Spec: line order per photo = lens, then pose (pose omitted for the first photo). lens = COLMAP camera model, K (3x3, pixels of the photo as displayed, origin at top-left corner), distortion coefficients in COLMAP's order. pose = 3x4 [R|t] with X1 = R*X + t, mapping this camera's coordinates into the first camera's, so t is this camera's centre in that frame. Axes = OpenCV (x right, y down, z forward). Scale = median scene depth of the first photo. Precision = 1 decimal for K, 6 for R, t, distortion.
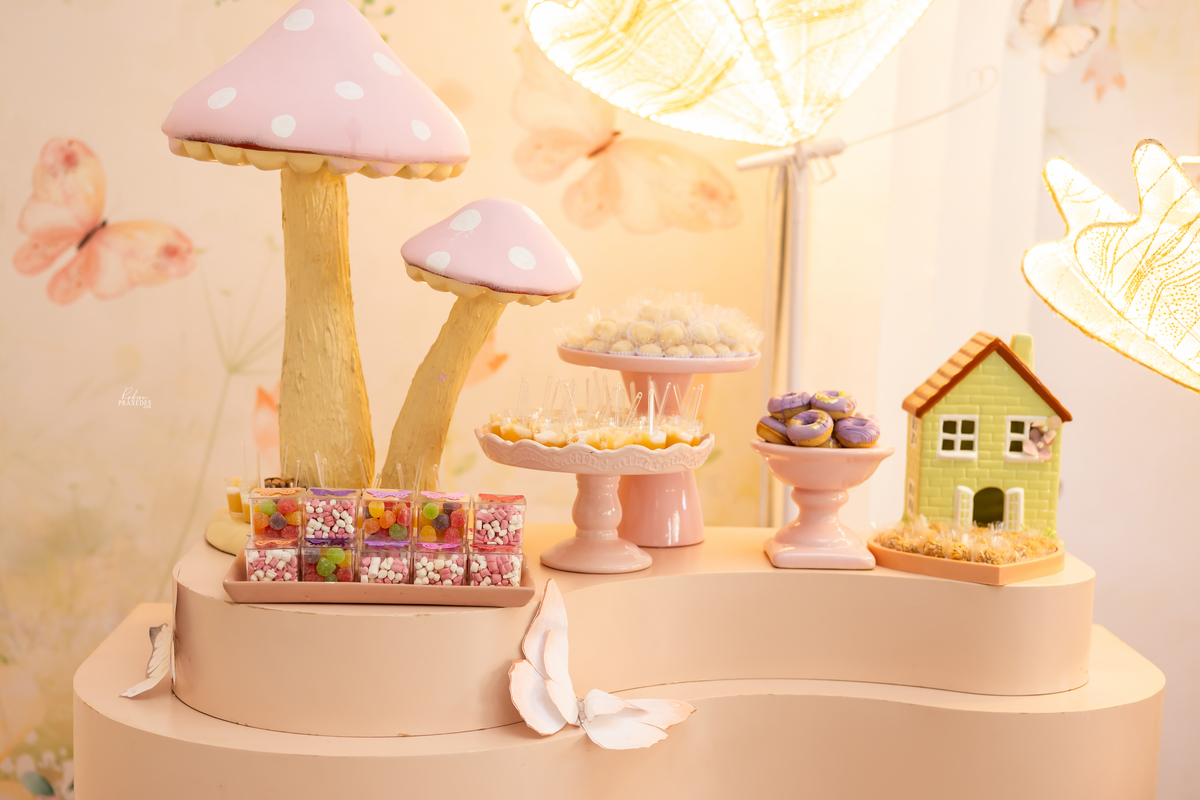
lens RADIAL K [[1722.3, 0, 600.2], [0, 1722.3, 400.5], [0, 0, 1]] dist [-0.054287, 0.000000]
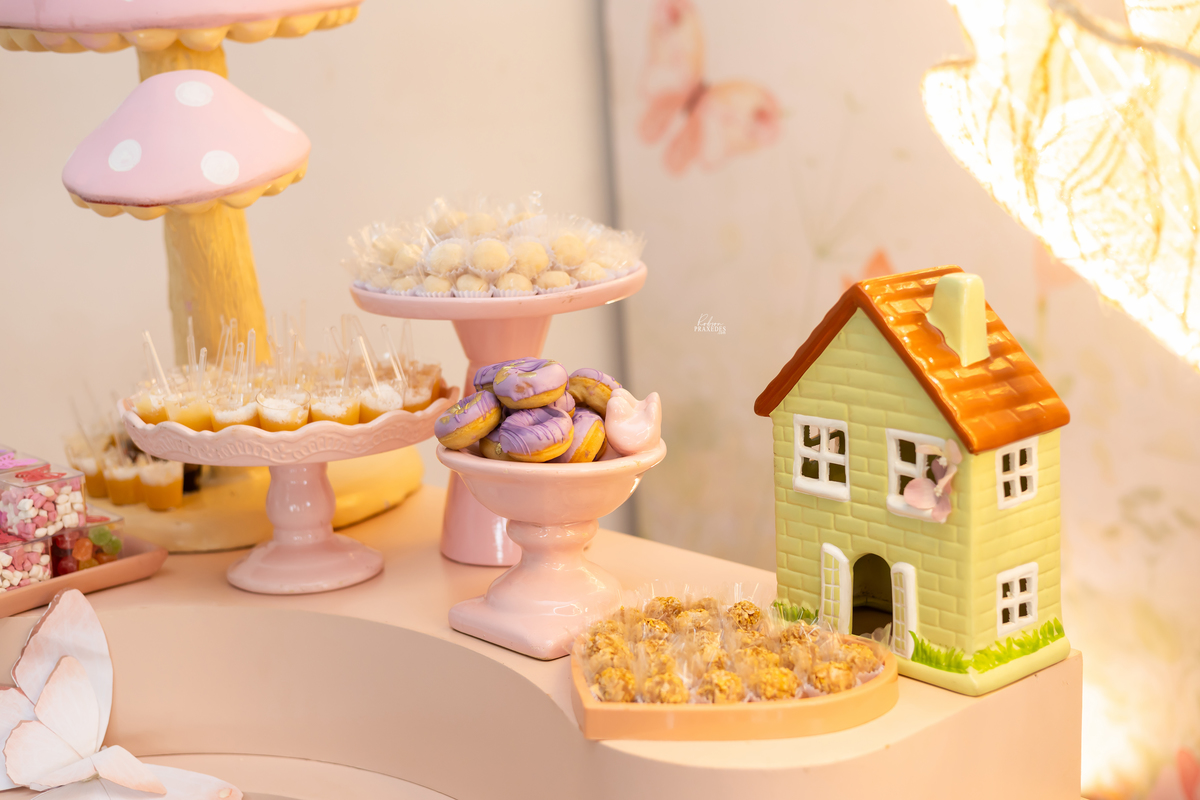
lens RADIAL K [[1722.3, 0, 599.9], [0, 1722.3, 399.2], [0, 0, 1]] dist [-0.054287, 0.000000]
pose [[0.653687, 0.093317, -0.750989, 0.579727], [-0.019751, 0.994134, 0.106339, -0.055580], [0.756507, -0.054680, 0.651695, 0.580482]]
